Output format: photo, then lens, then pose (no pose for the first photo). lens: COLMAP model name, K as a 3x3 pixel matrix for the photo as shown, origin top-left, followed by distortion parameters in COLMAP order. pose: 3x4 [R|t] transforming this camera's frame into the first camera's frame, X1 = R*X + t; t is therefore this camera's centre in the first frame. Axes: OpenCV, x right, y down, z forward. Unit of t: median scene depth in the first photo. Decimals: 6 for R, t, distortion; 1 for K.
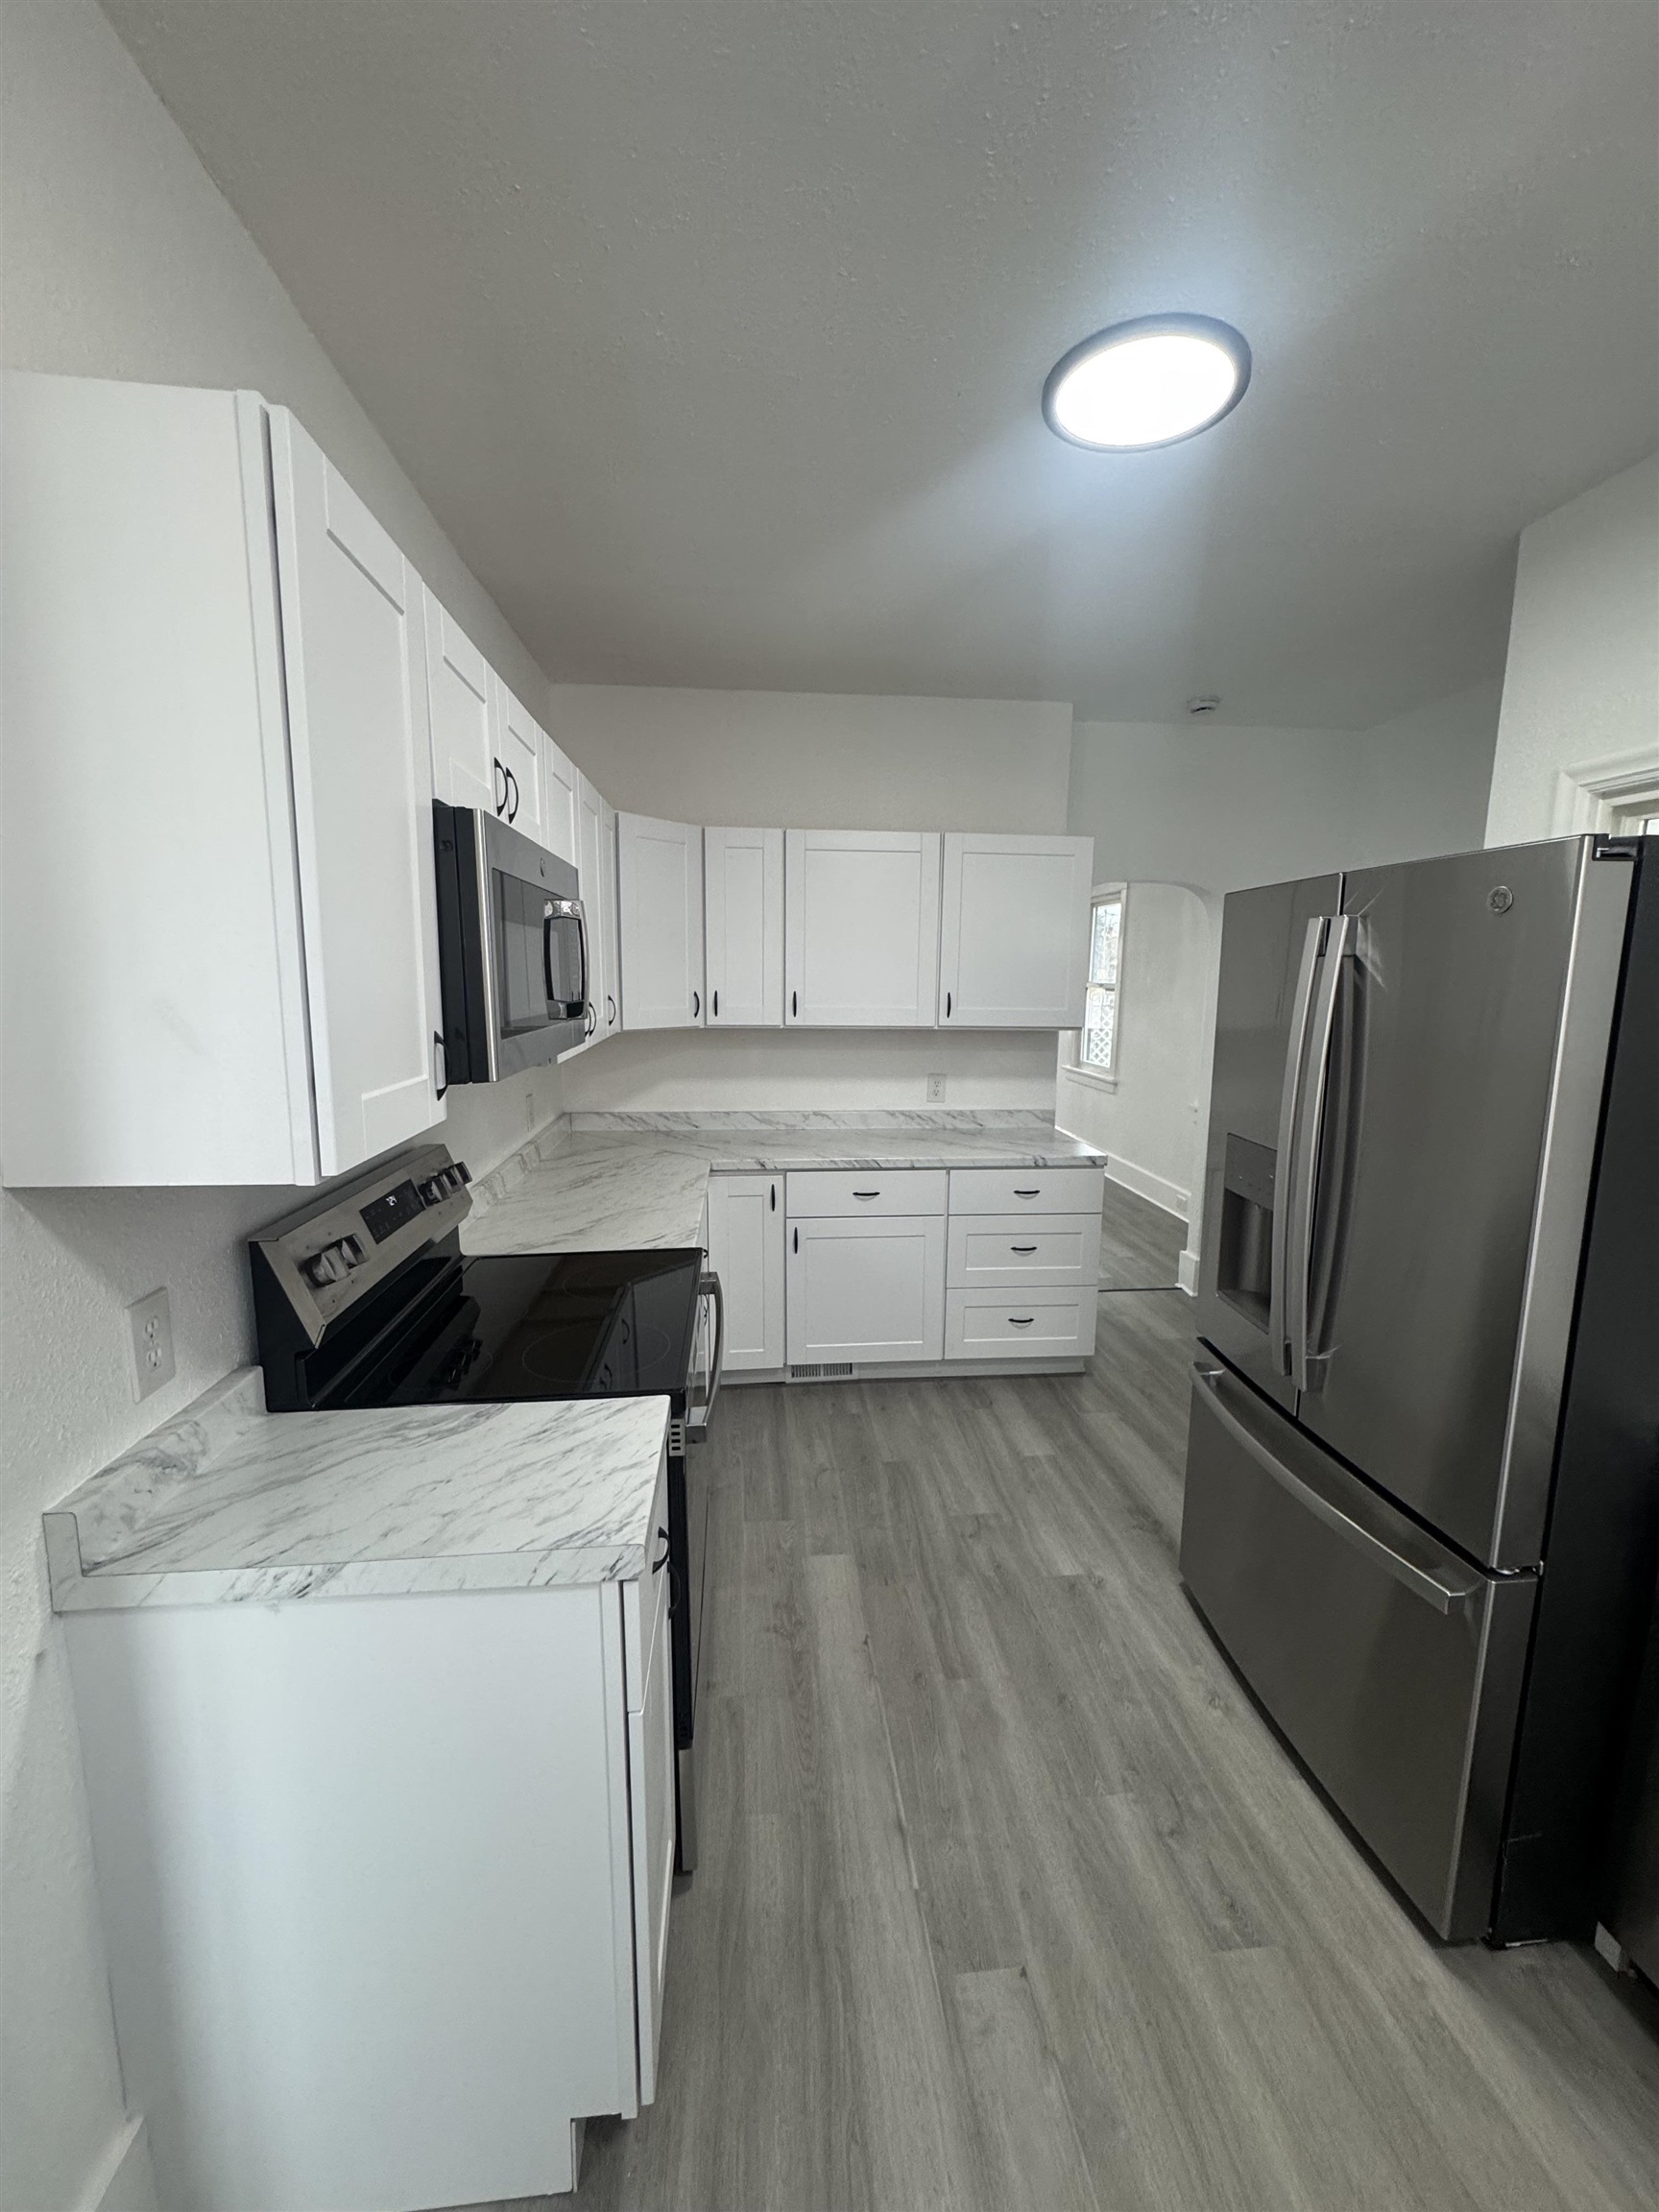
lens RADIAL K [[892.5, 0, 828.2], [0, 892.5, 1106.7], [0, 0, 1]] dist [-0.001909, -0.000204]
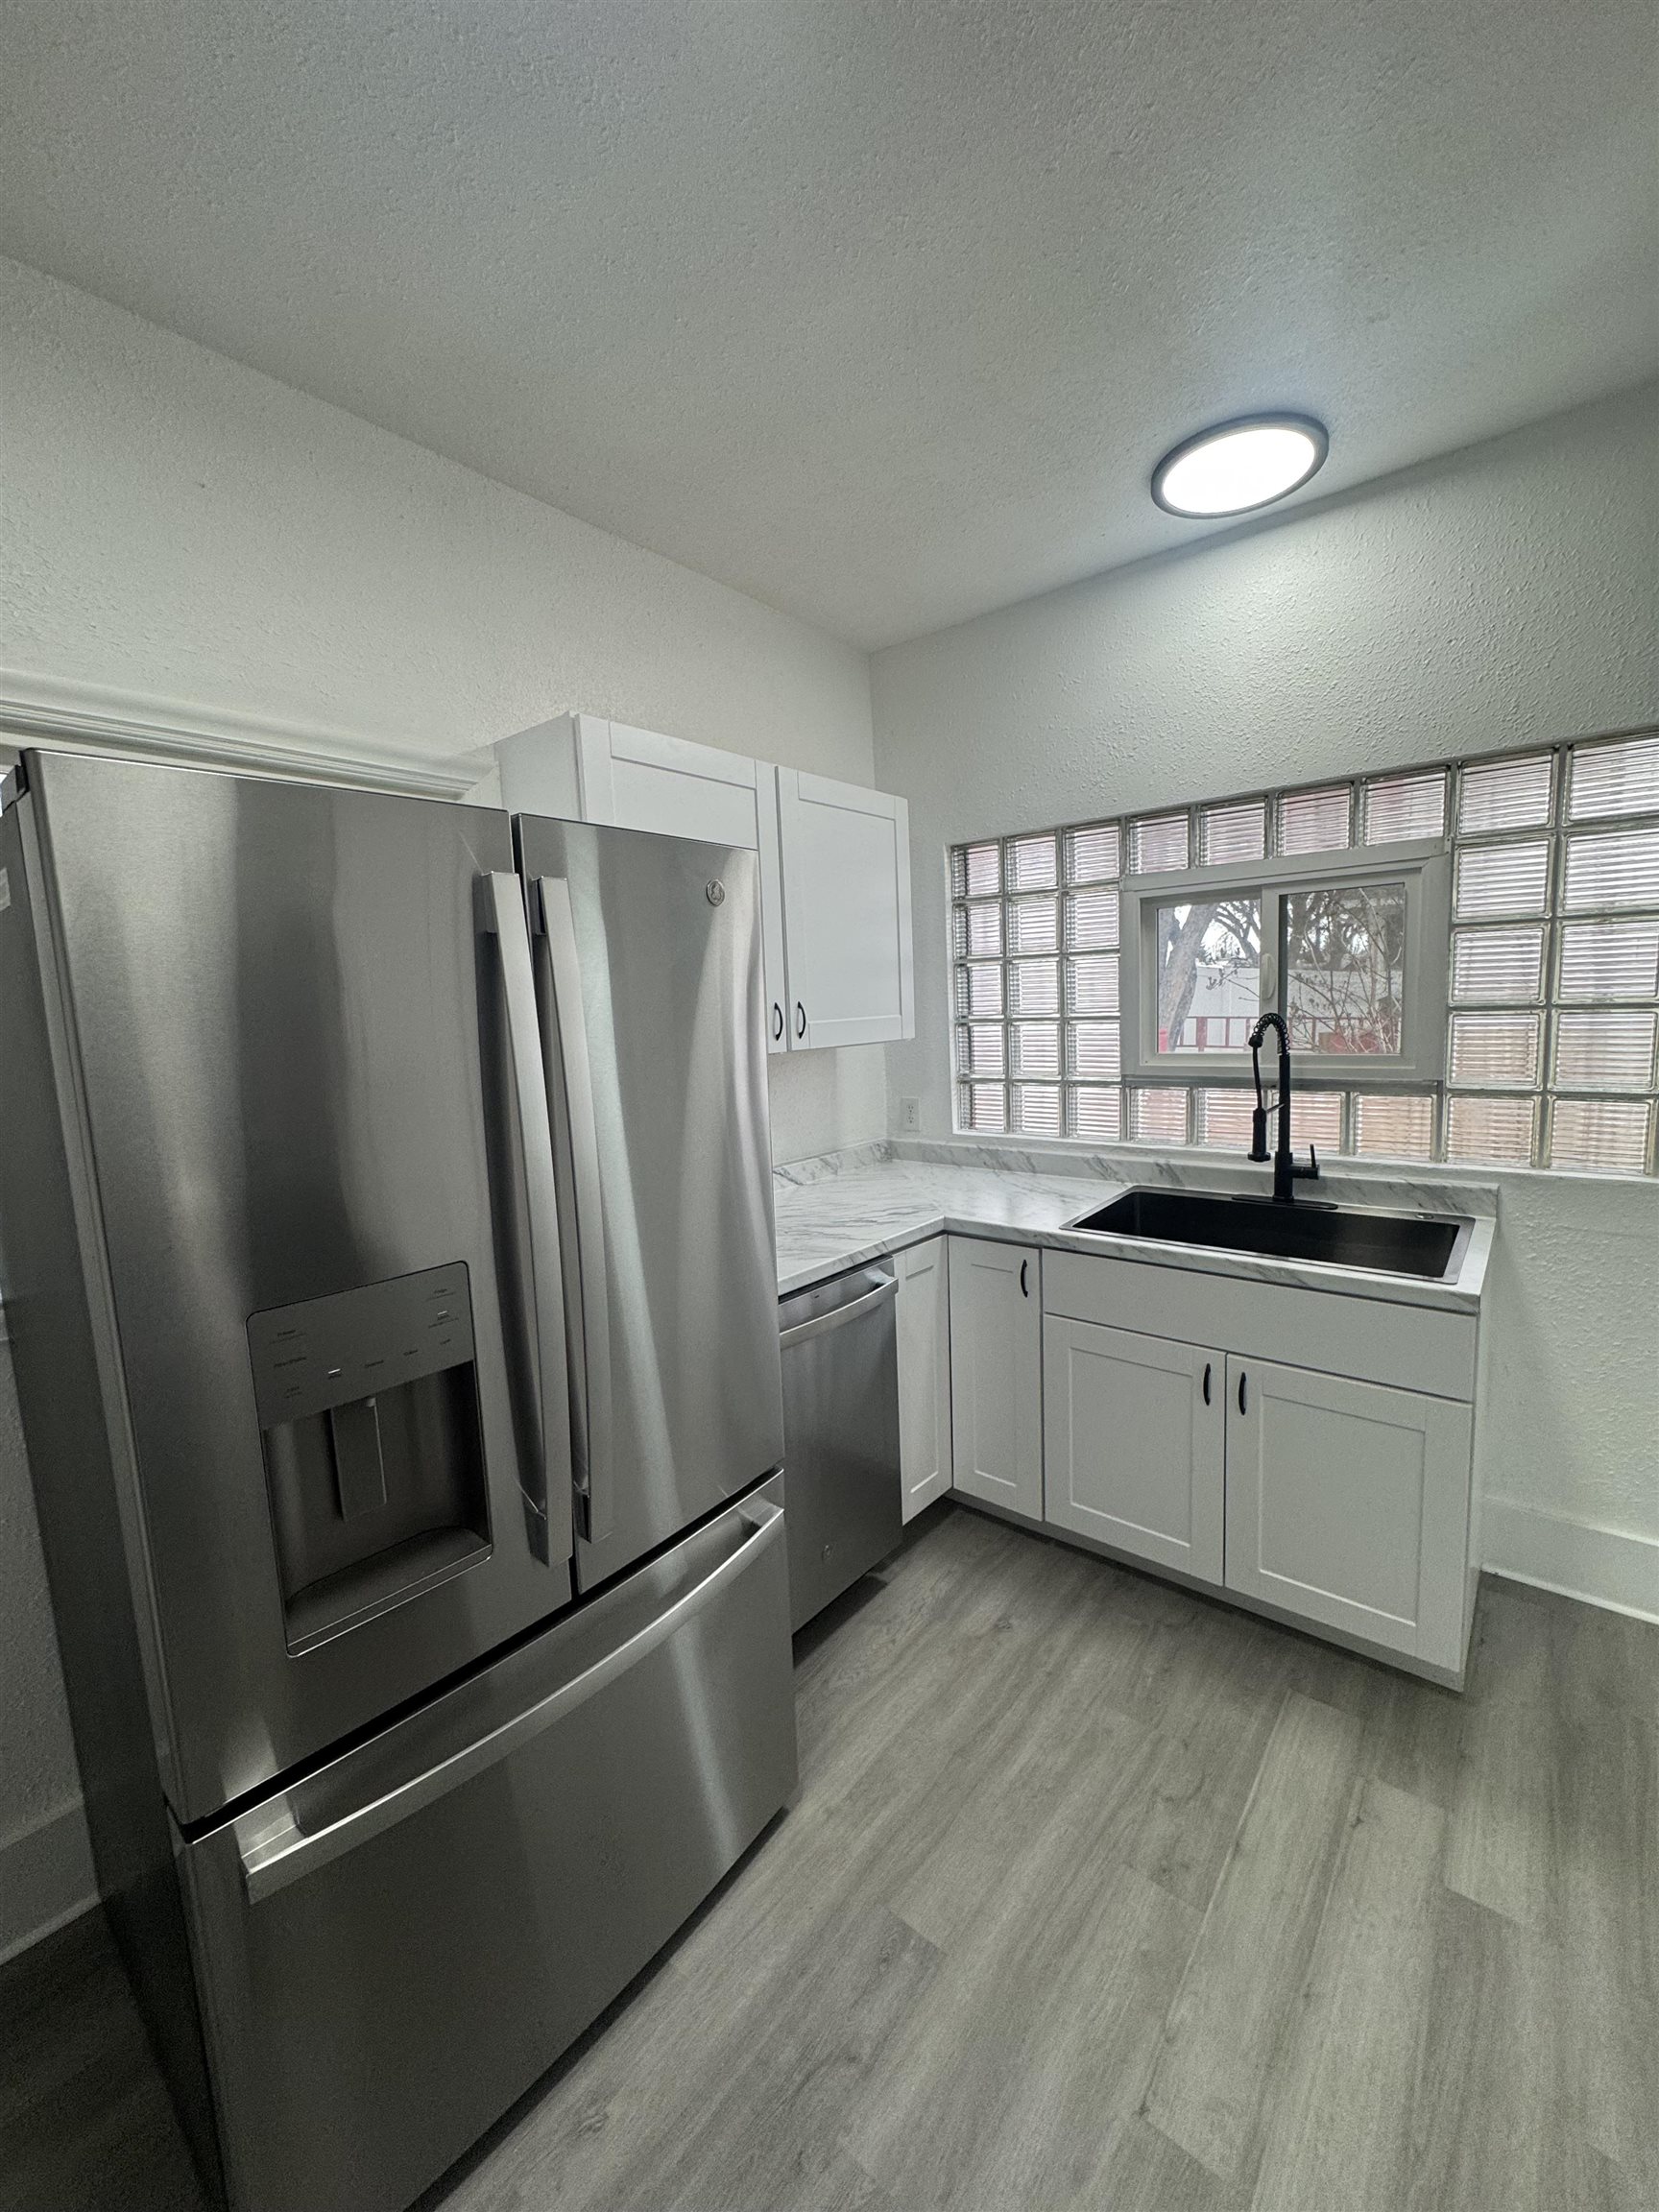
lens RADIAL K [[892.5, 0, 818.6], [0, 892.5, 1111.2], [0, 0, 1]] dist [-0.001909, -0.000204]
pose [[-0.709762, -0.069507, 0.701004, -0.084073], [0.137967, 0.962132, 0.235088, -0.176846], [-0.690799, 0.263572, -0.673295, 1.424794]]
